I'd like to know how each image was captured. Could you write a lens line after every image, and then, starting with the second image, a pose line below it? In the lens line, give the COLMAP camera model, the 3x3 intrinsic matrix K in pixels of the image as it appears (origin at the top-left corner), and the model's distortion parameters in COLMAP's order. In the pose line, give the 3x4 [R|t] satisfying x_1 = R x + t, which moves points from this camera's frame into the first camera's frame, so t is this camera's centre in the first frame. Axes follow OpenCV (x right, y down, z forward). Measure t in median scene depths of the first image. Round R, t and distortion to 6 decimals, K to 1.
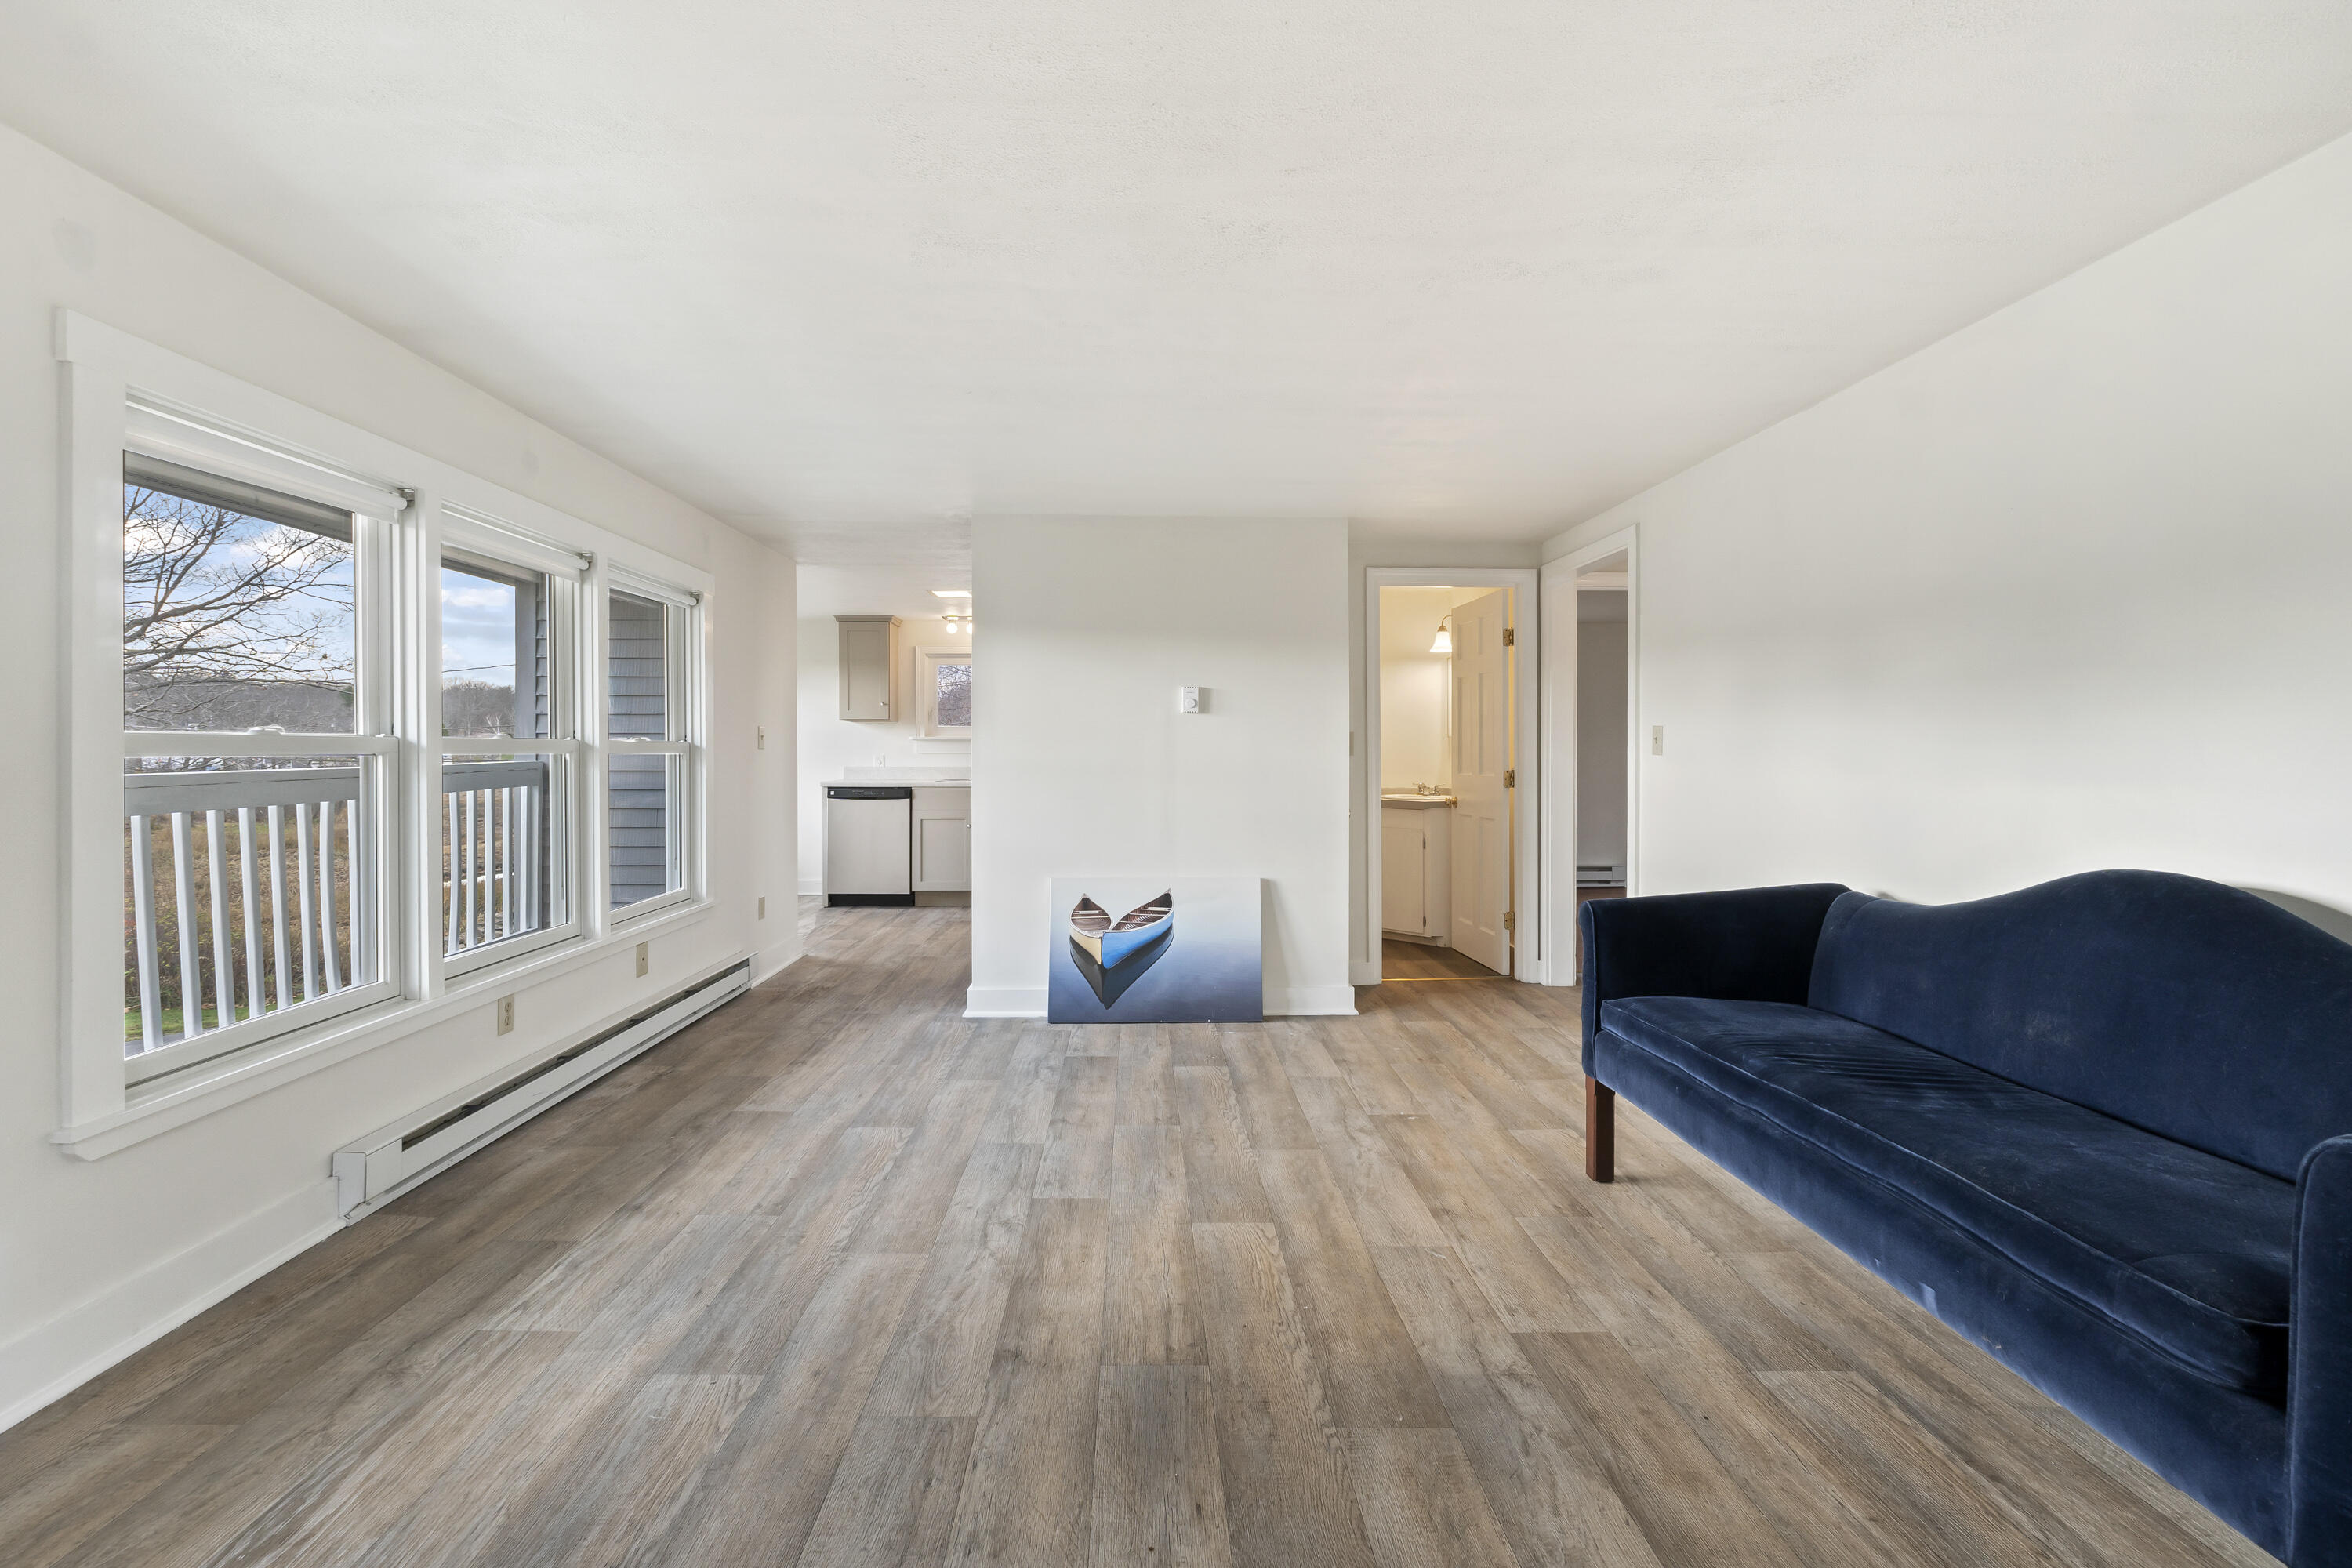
lens RADIAL K [[1001.3, 0, 1169.5], [0, 1001.3, 764.6], [0, 0, 1]] dist [-0.001923, -0.000780]
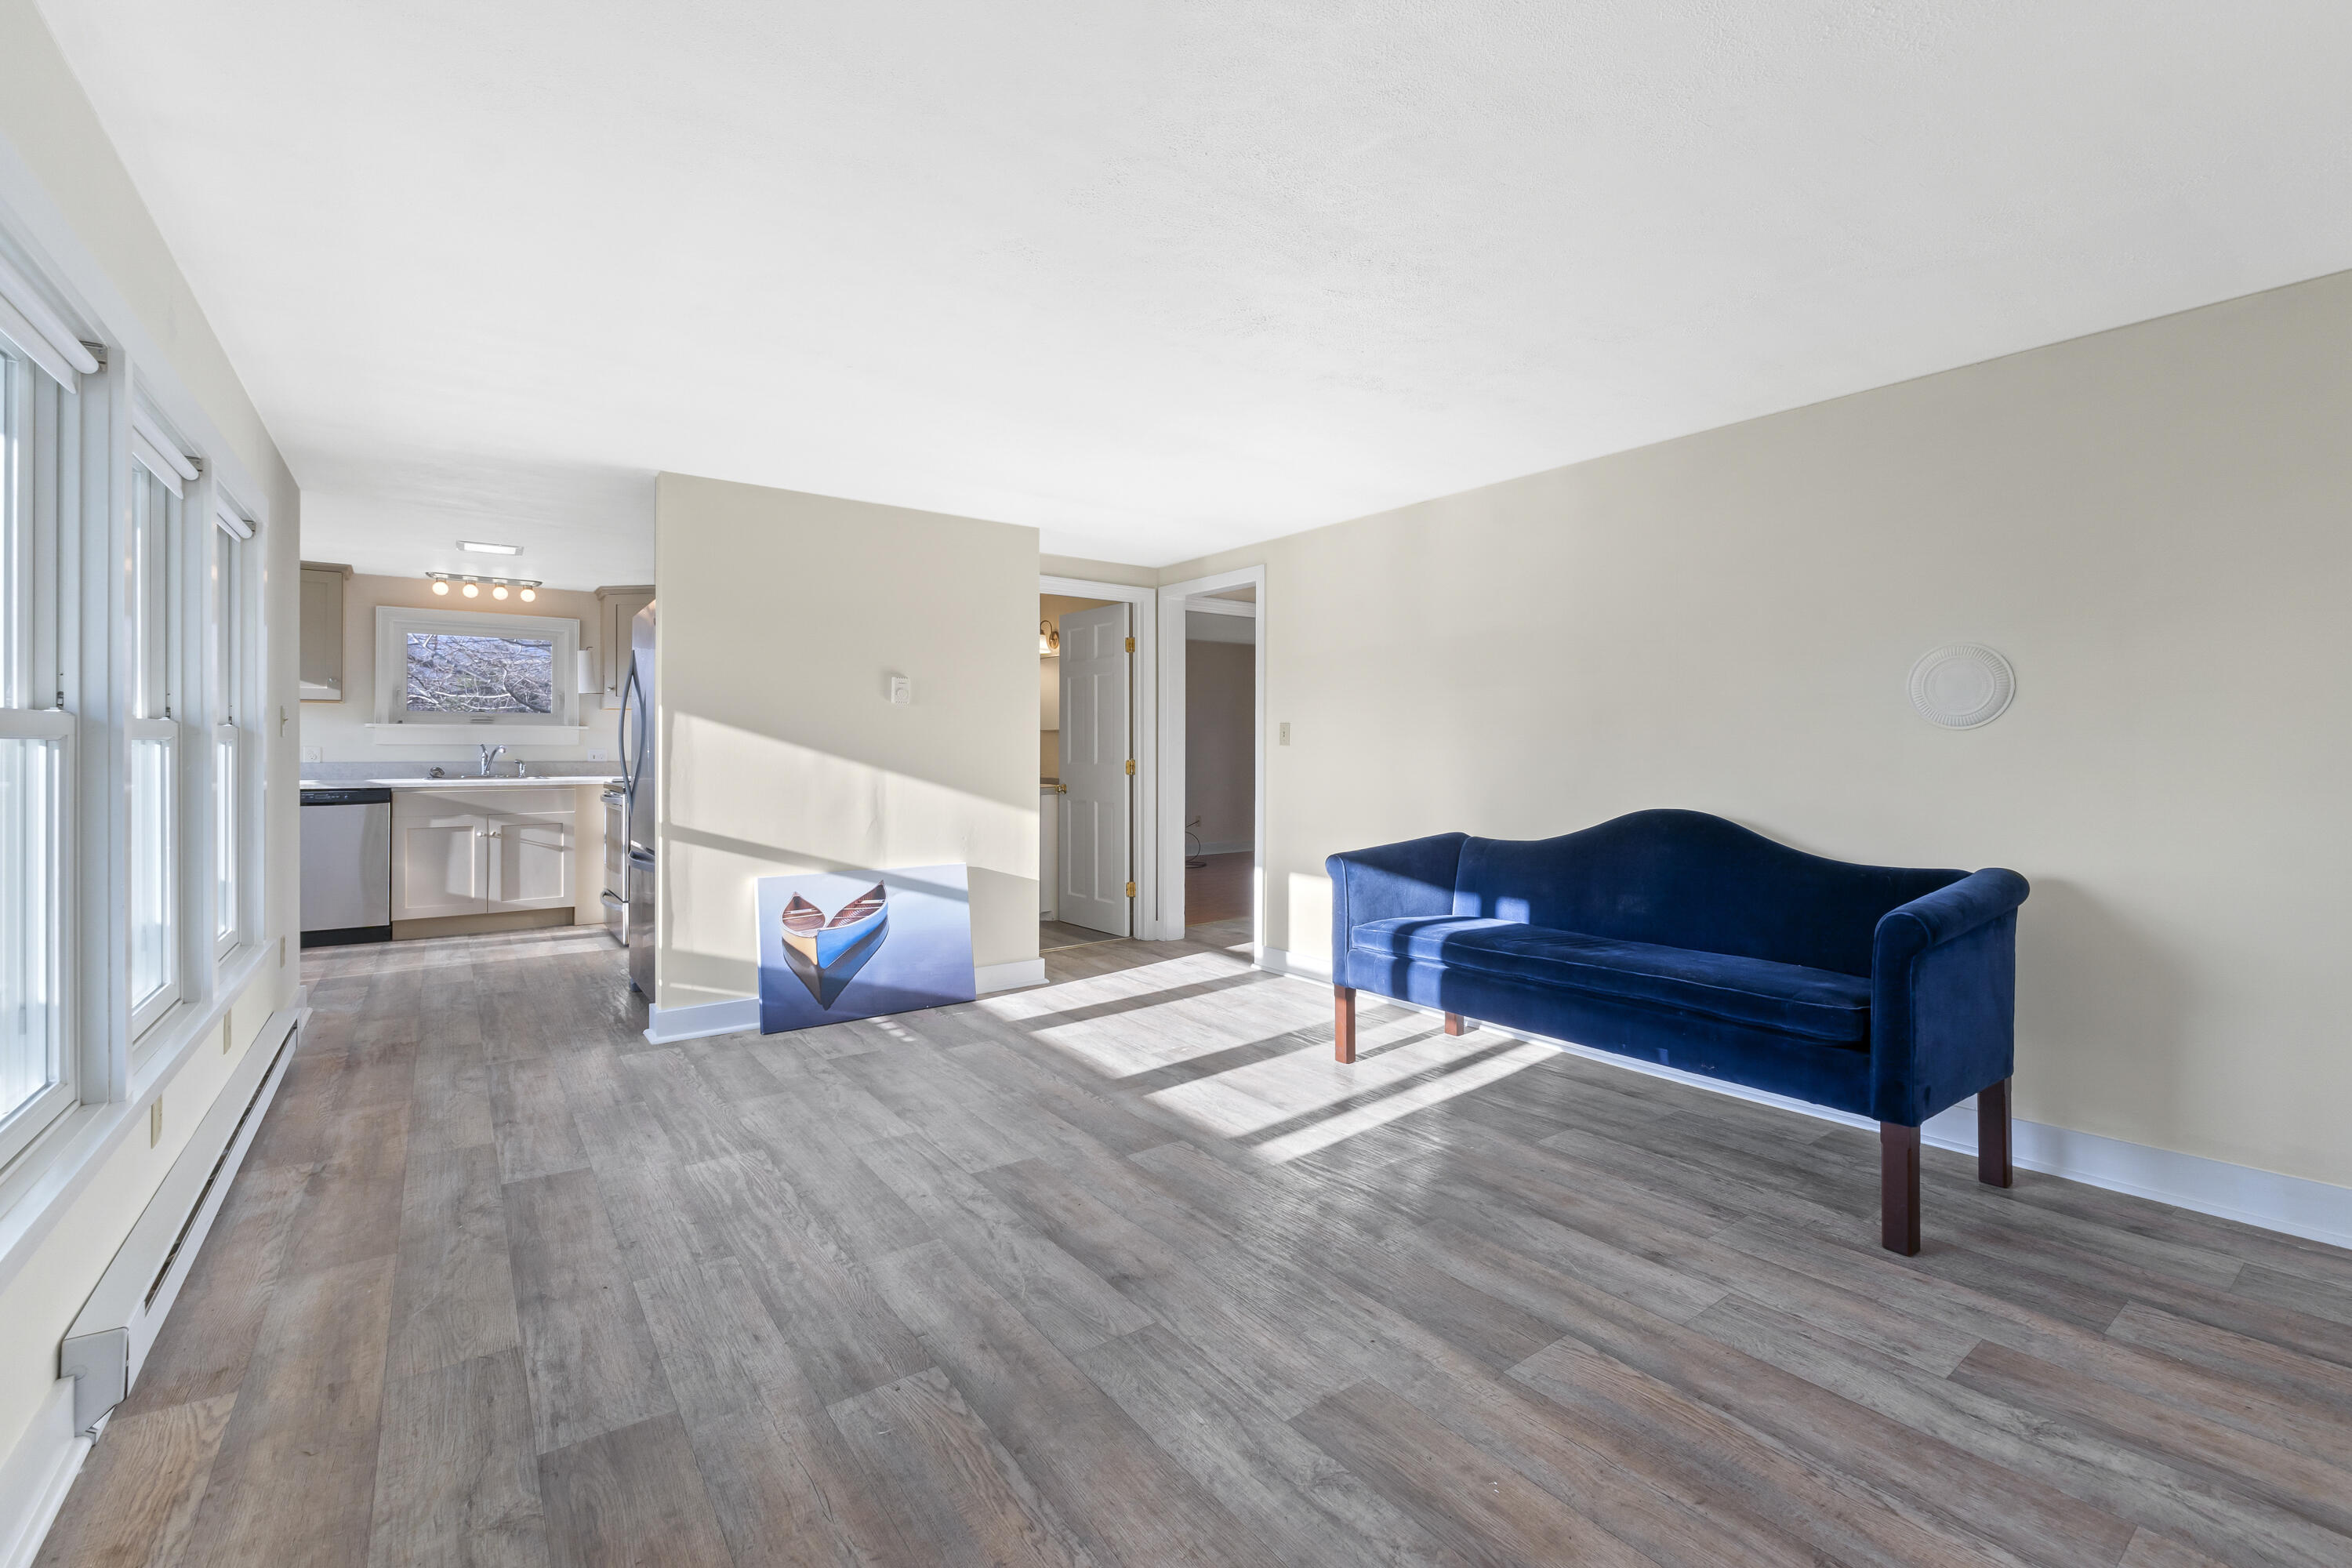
lens RADIAL K [[1001.3, 0, 1172.3], [0, 1001.3, 750.5], [0, 0, 1]] dist [-0.001923, -0.000780]
pose [[0.819295, -0.000661, 0.573372, -0.341003], [0.006029, 0.999954, -0.007463, 0.004867], [-0.573340, 0.009571, 0.819261, 0.022119]]
